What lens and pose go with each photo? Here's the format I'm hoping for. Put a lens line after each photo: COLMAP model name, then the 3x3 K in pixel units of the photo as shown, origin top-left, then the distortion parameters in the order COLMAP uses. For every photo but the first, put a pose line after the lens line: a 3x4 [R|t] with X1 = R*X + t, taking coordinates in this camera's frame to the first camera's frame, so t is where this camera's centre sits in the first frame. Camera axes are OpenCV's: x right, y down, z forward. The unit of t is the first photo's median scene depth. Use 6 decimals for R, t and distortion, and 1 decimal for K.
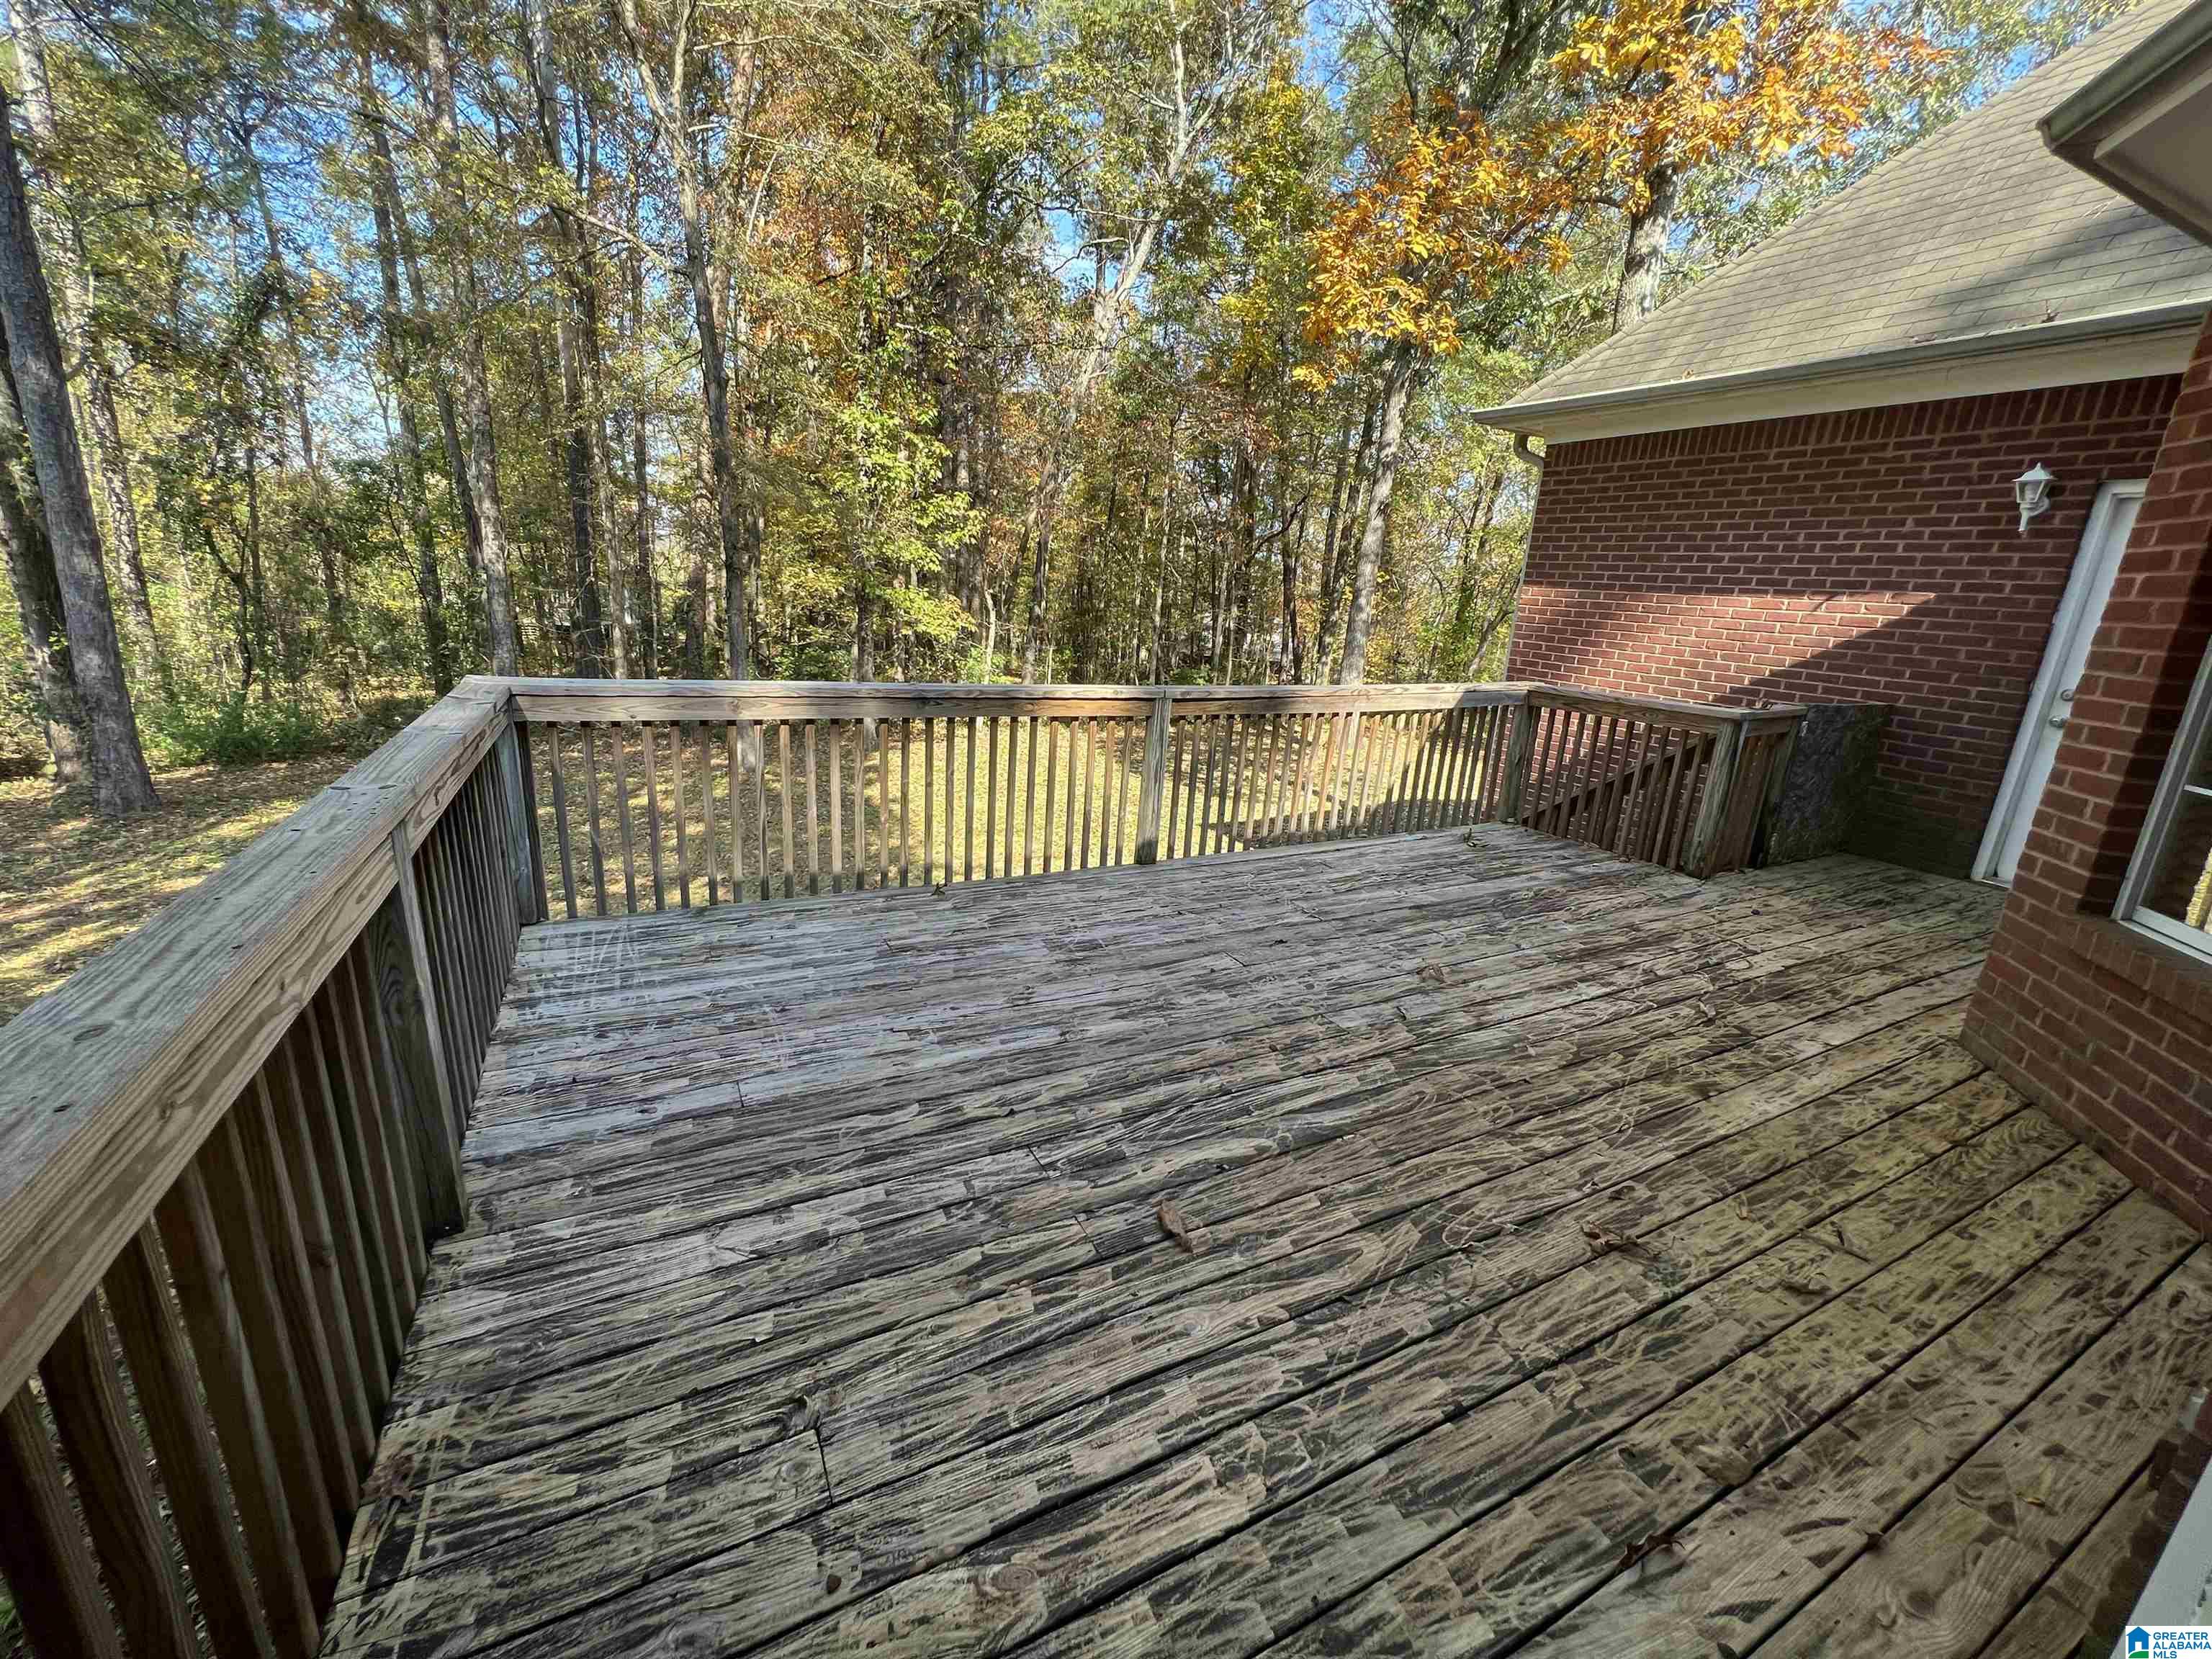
lens RADIAL K [[886.8, 0, 1105.7], [0, 886.8, 821.0], [0, 0, 1]] dist [-0.002374, 0.000929]
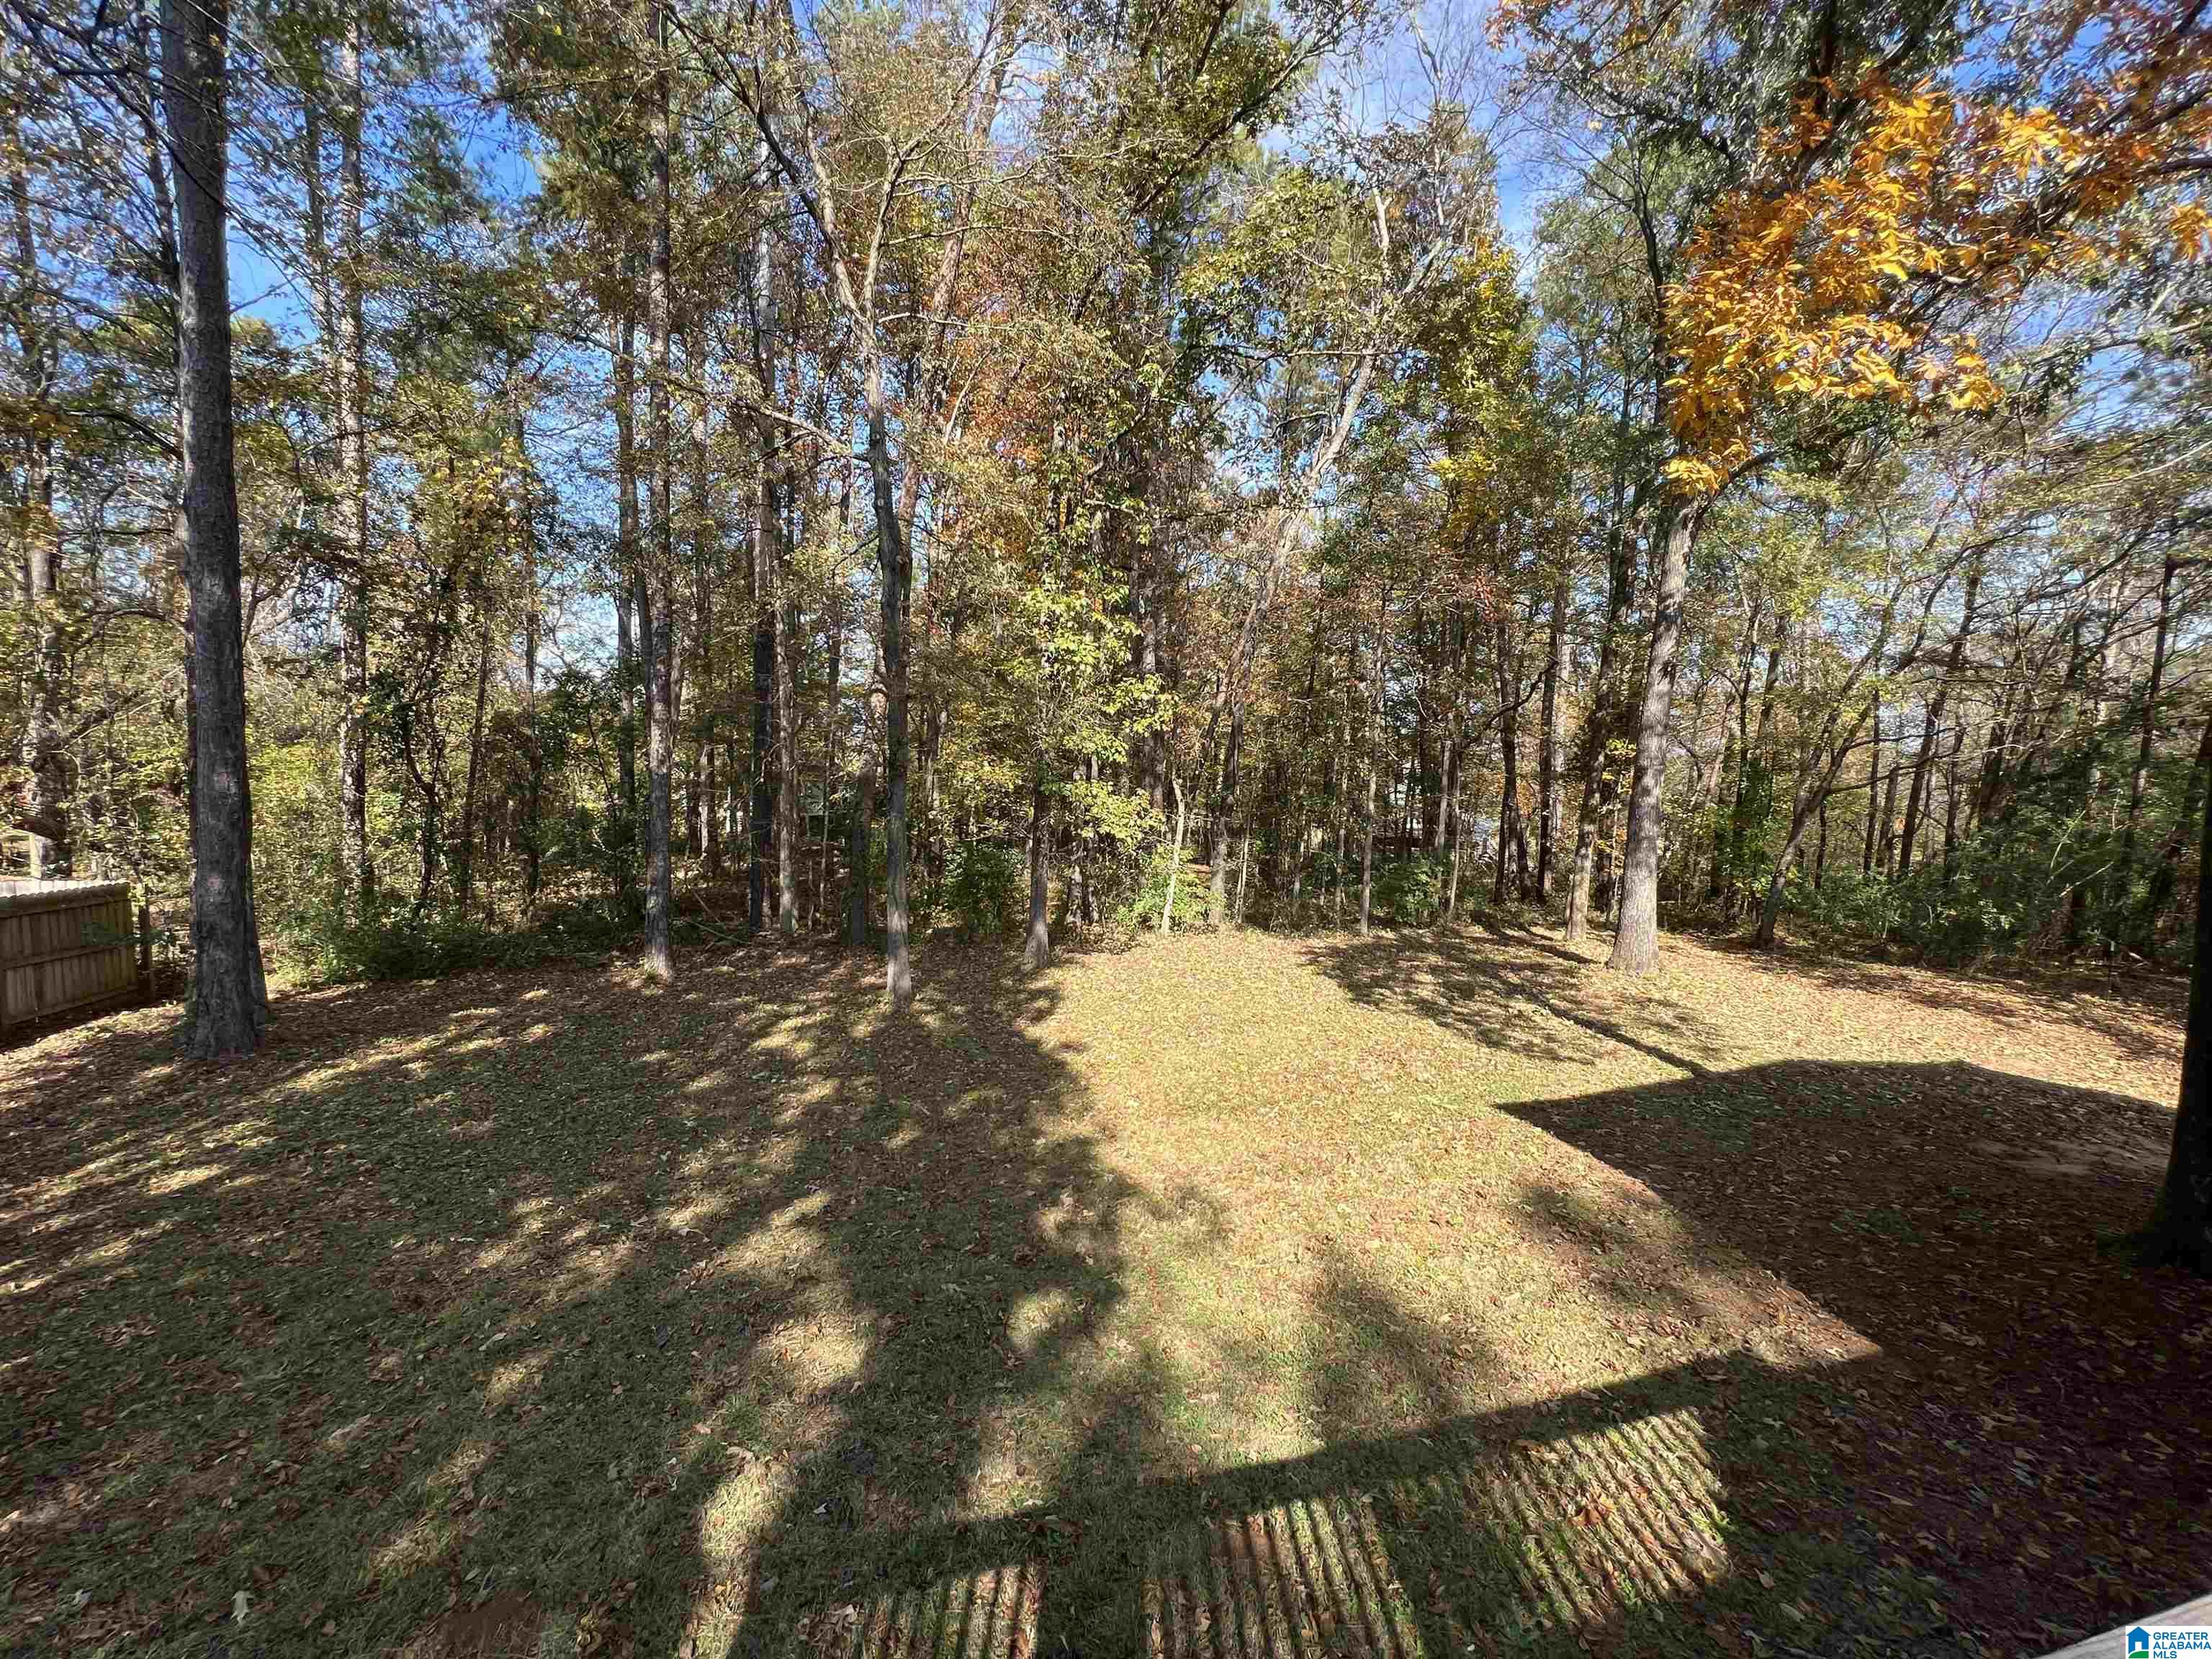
lens RADIAL K [[892.2, 0, 1071.7], [0, 892.2, 819.2], [0, 0, 1]] dist [0.020881, 0.000122]
pose [[0.973737, -0.011611, -0.227379, -0.041973], [-0.034077, 0.980017, -0.195975, -0.054941], [0.225111, 0.198577, 0.953883, 0.168670]]
